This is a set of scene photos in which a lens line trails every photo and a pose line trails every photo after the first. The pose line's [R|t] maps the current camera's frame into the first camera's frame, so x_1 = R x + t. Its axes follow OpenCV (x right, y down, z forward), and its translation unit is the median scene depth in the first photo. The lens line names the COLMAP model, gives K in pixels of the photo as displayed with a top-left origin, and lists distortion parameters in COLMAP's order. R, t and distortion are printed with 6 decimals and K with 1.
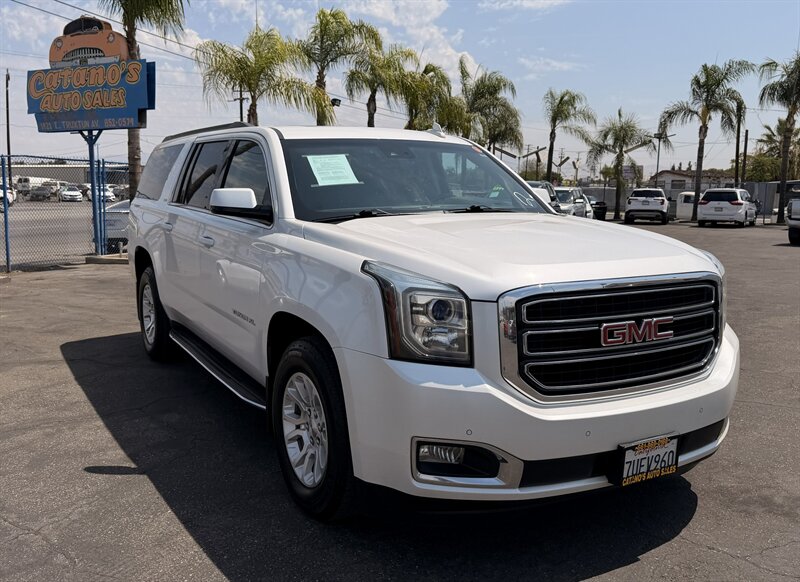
lens RADIAL K [[718.5, 0, 400.0], [0, 718.5, 291.0], [0, 0, 1]] dist [0.078699, -0.084424]
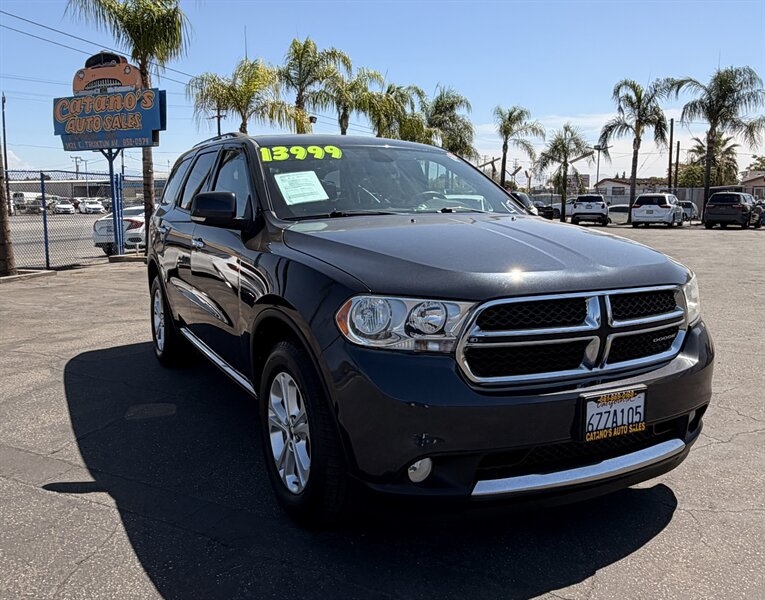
lens RADIAL K [[712.2, 0, 391.0], [0, 712.2, 322.9], [0, 0, 1]] dist [0.005515, 0.005872]
pose [[0.999077, -0.019783, 0.038120, -0.012922], [0.018651, 0.999381, 0.029832, 0.021188], [-0.038687, -0.029093, 0.998828, -0.108183]]
